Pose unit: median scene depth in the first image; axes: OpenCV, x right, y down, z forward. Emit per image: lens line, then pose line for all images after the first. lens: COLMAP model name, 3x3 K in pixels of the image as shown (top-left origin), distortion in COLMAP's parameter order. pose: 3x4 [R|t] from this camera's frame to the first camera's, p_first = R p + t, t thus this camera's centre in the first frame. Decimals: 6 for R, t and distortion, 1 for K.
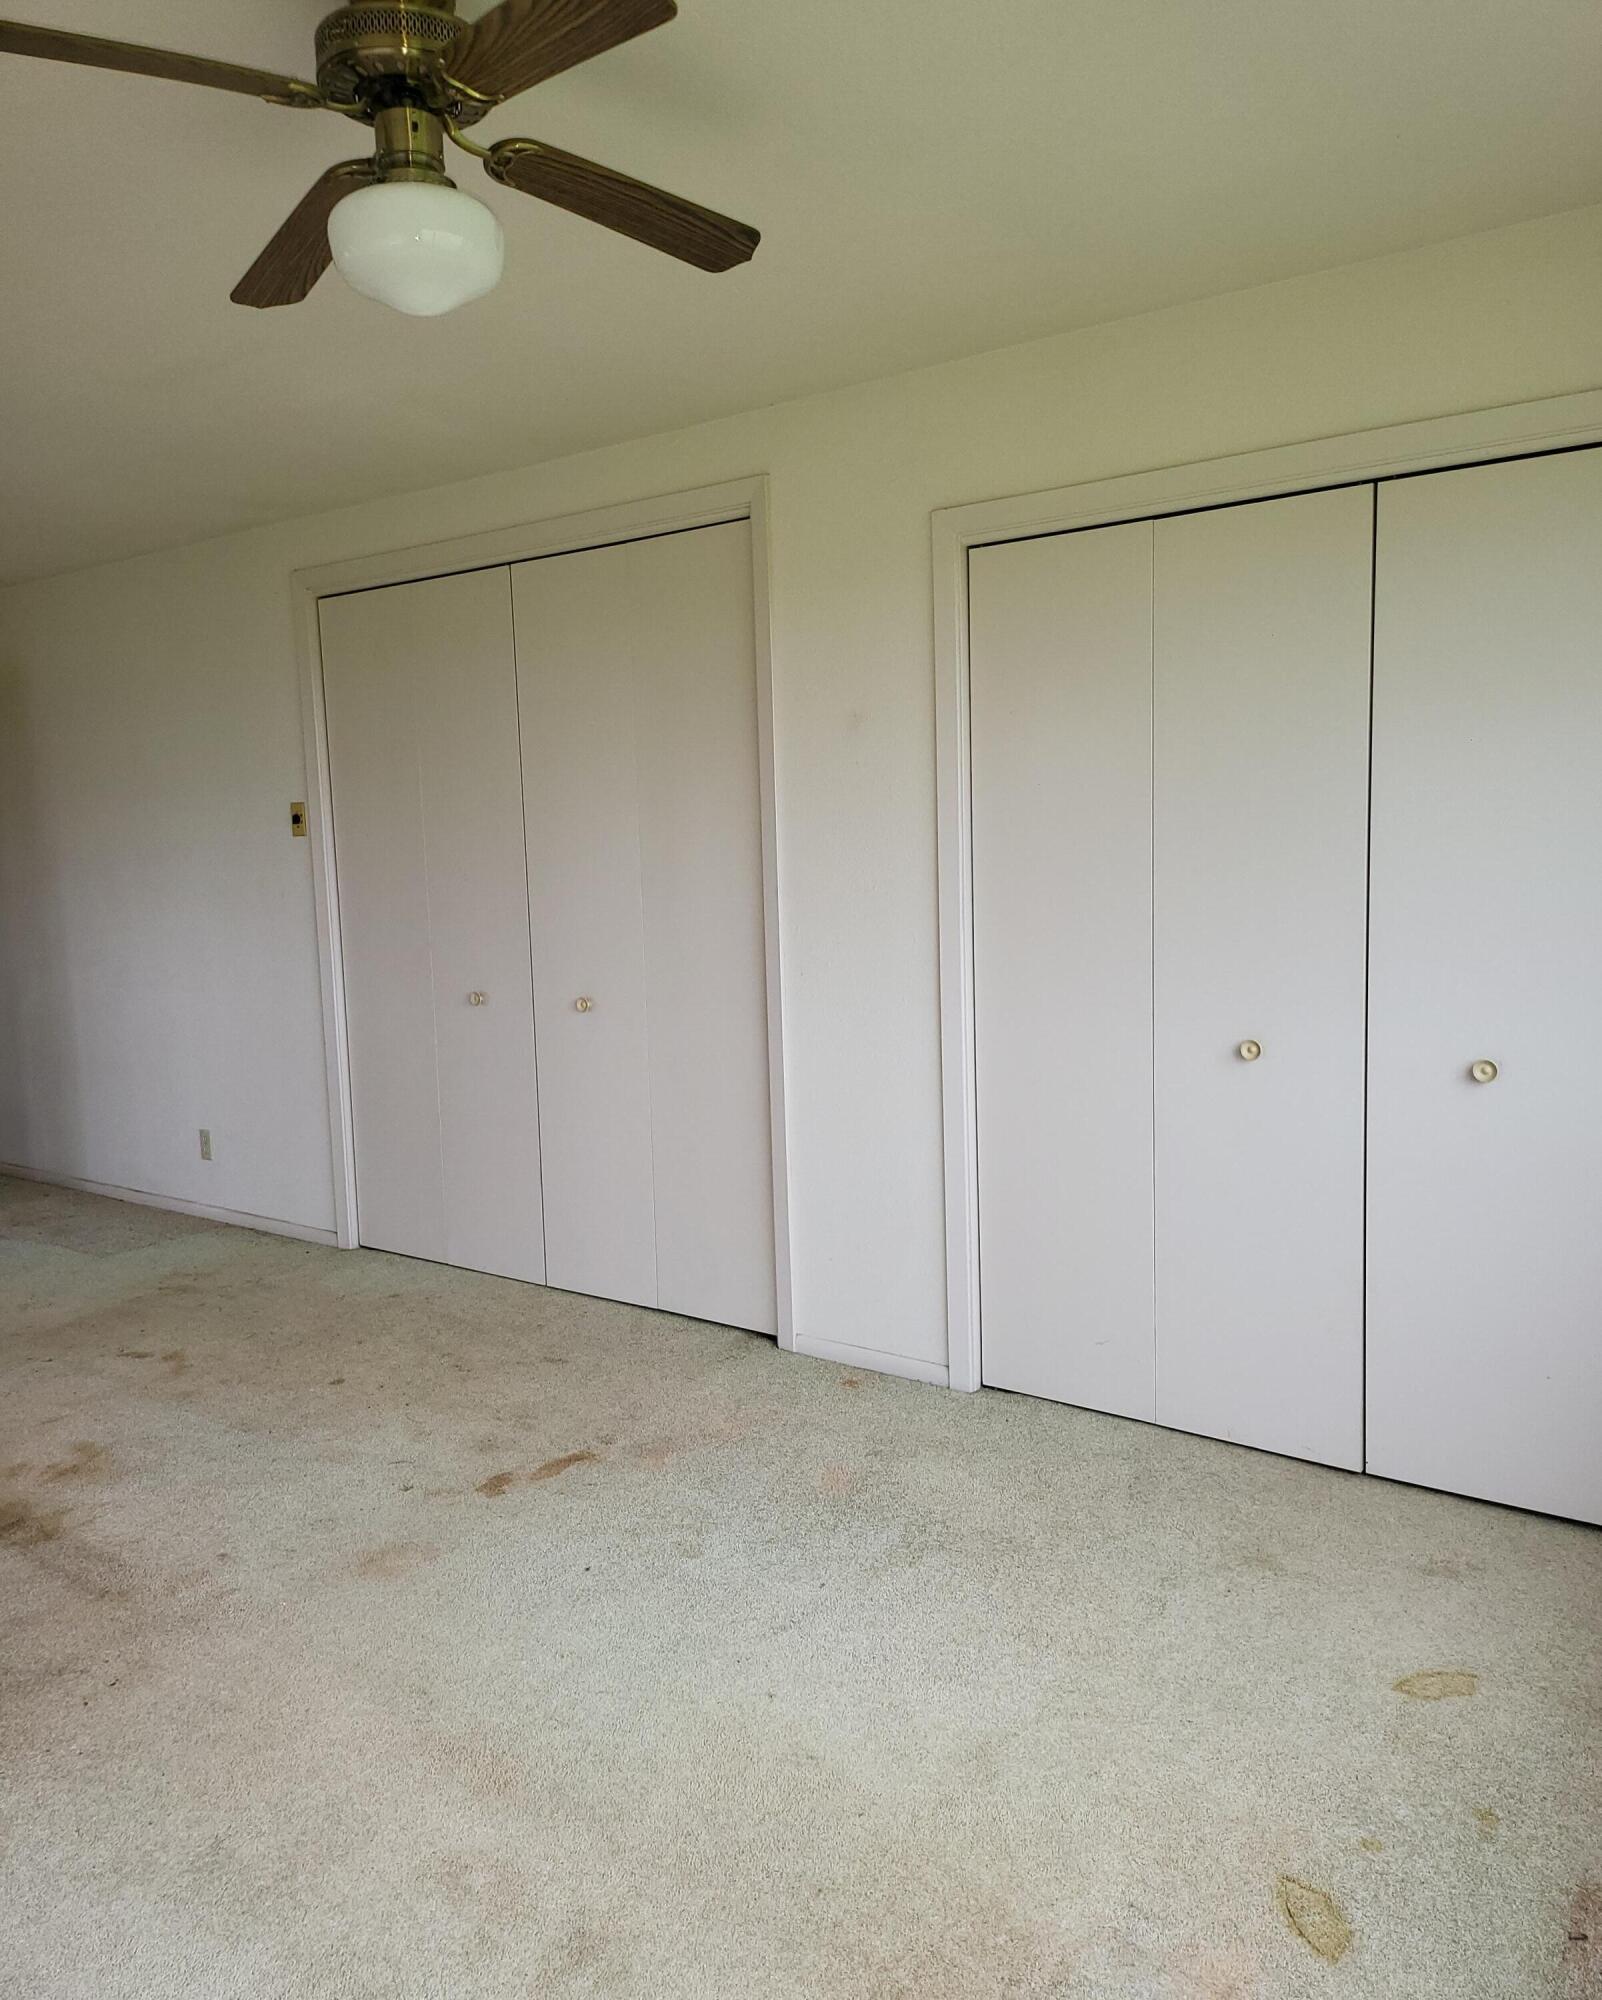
lens RADIAL K [[1483.1, 0, 788.7], [0, 1483.1, 988.0], [0, 0, 1]] dist [0.067587, -0.064401]
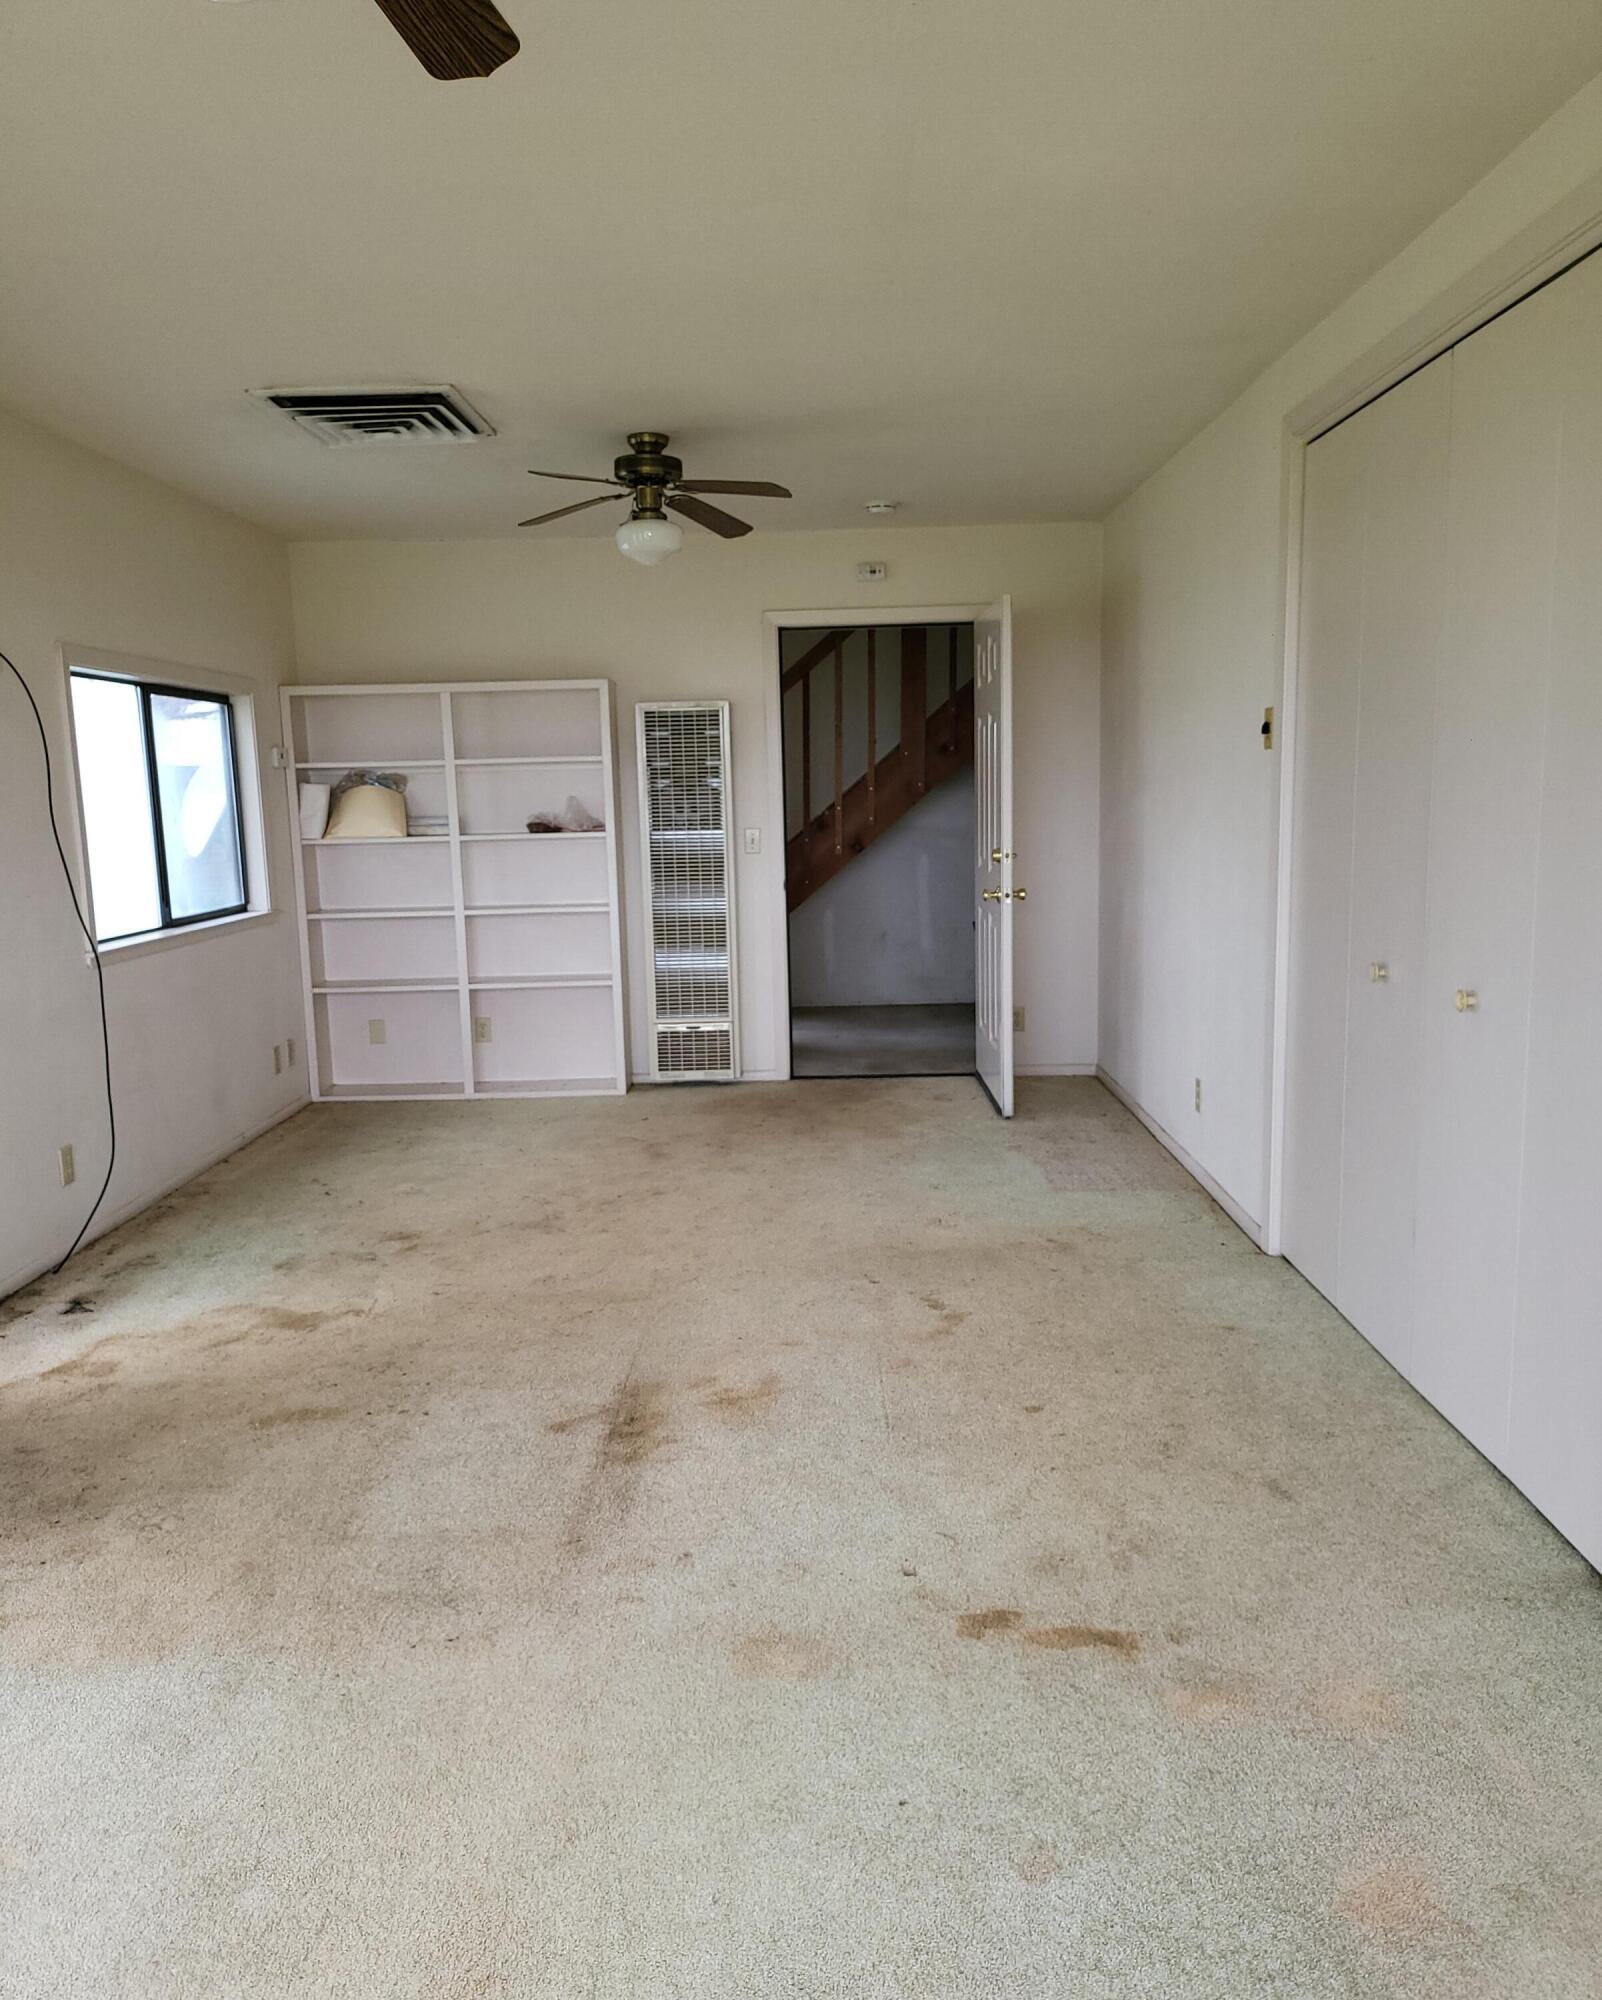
lens RADIAL K [[1483.1, 0, 798.4], [0, 1483.1, 1016.8], [0, 0, 1]] dist [0.067587, -0.064401]
pose [[0.584466, 0.143403, -0.798646, 0.260714], [-0.079366, 0.989643, 0.119616, -0.044632], [0.807528, -0.006526, 0.589794, 0.404794]]
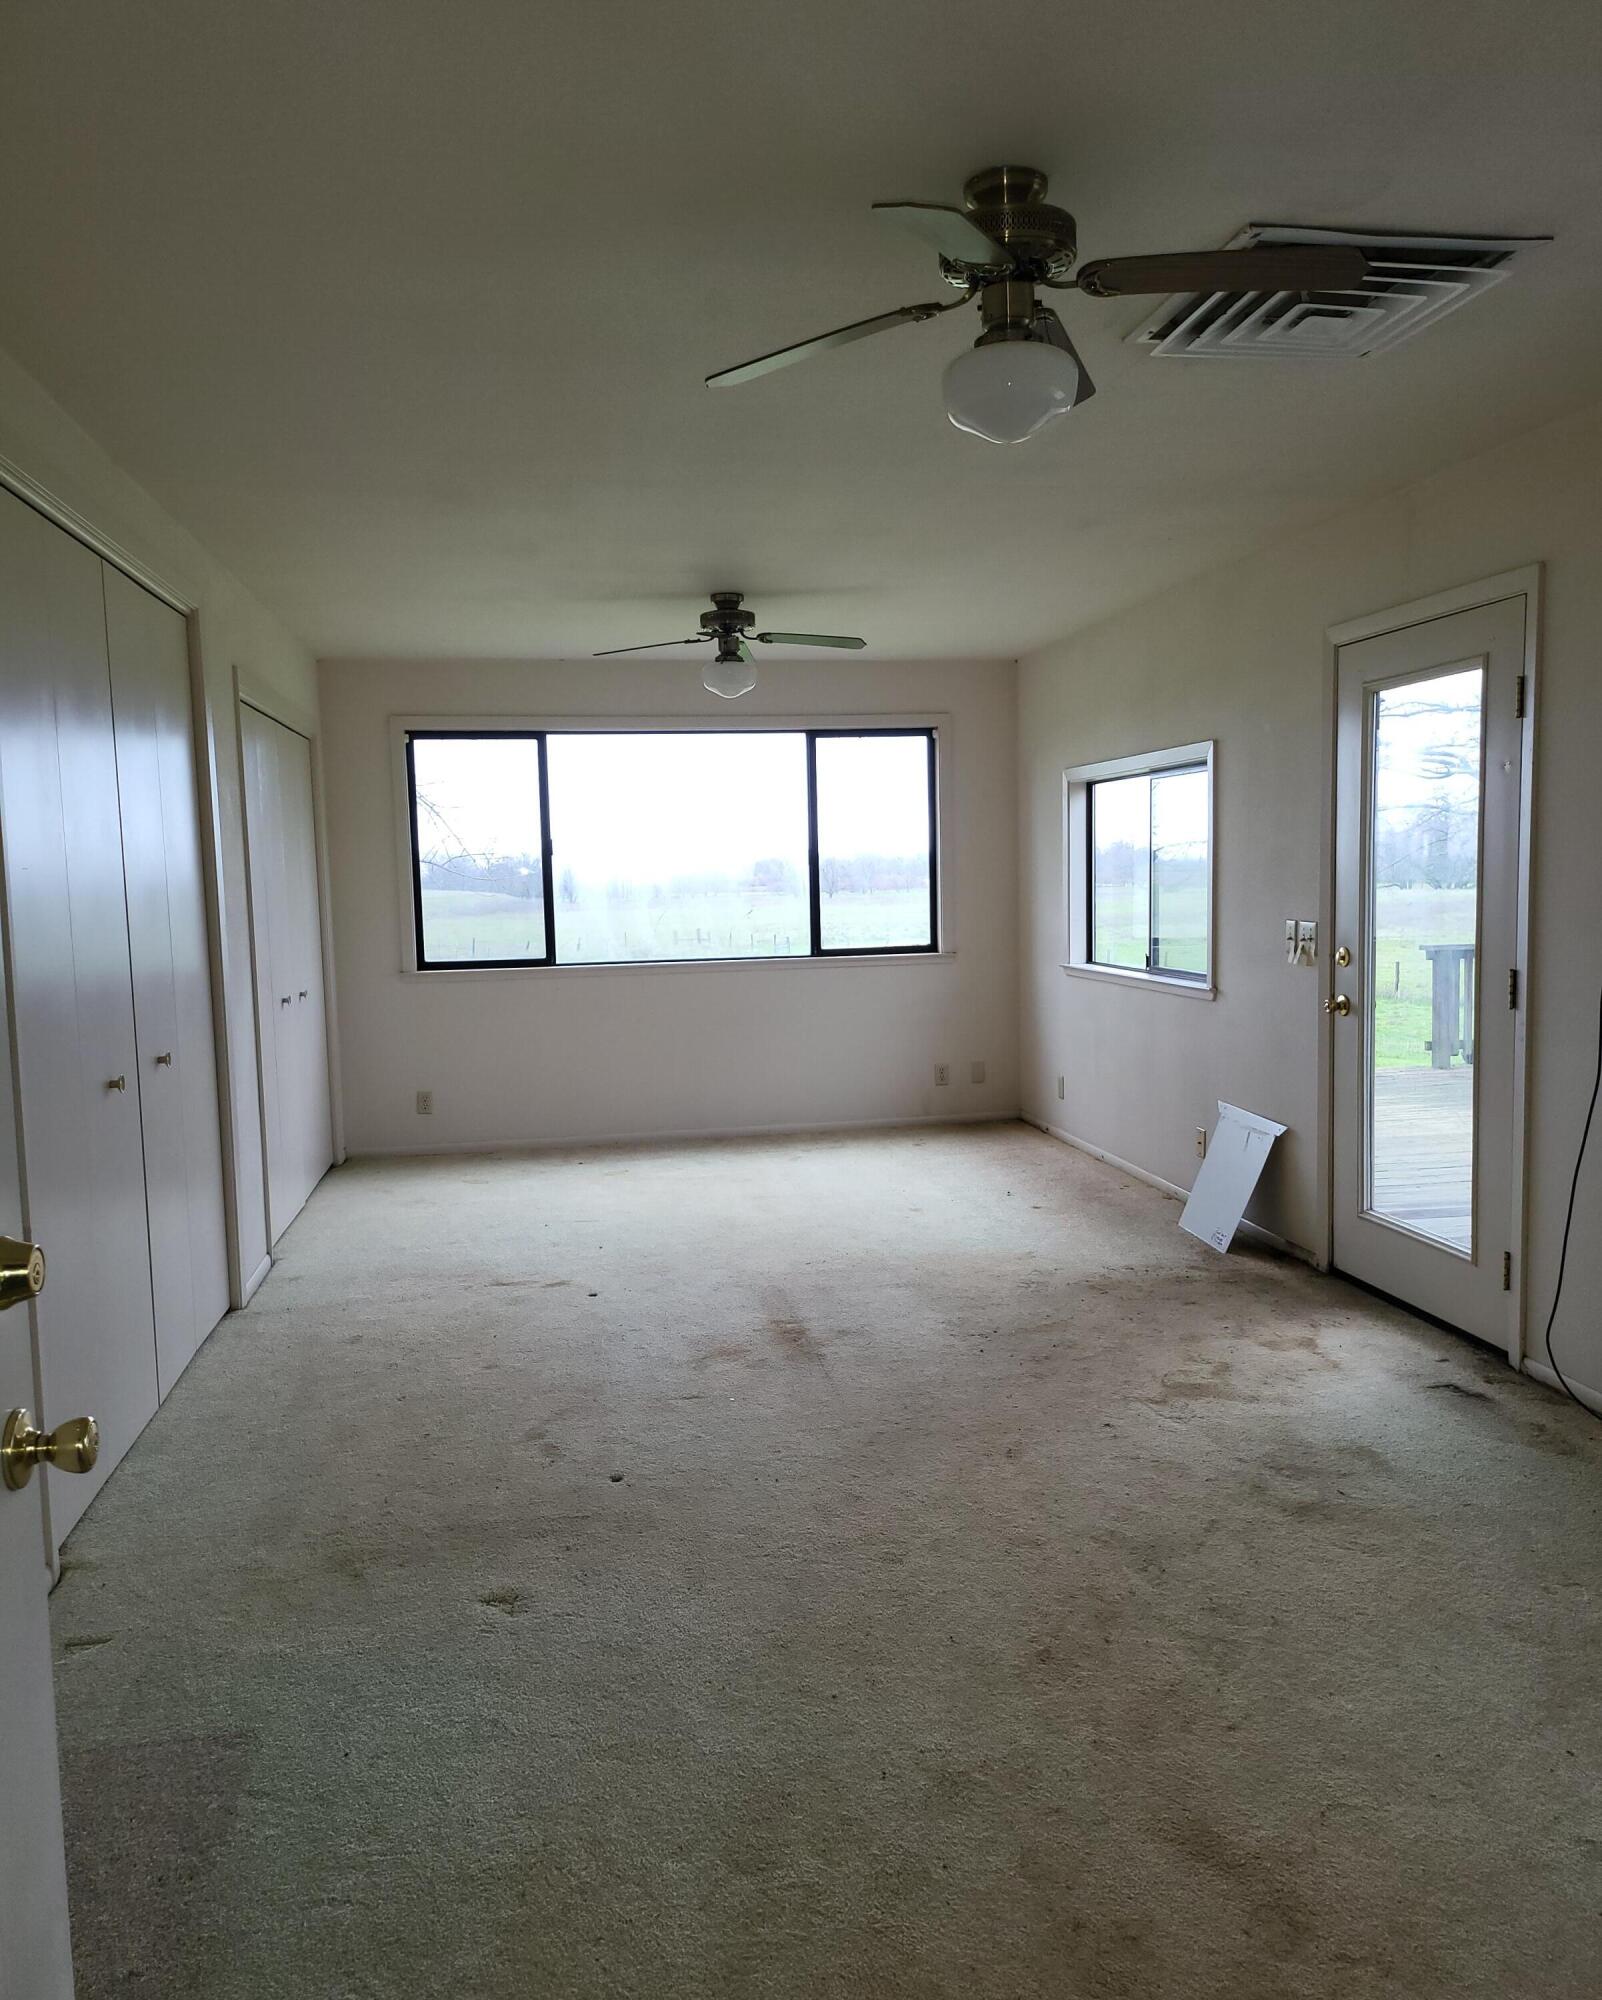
lens RADIAL K [[1483.1, 0, 804.5], [0, 1483.1, 1000.7], [0, 0, 1]] dist [0.067587, -0.064401]
pose [[-0.725589, -0.017512, 0.687906, -1.221378], [0.119047, 0.981408, 0.150552, -0.135794], [-0.677753, 0.191132, -0.710014, 1.579741]]
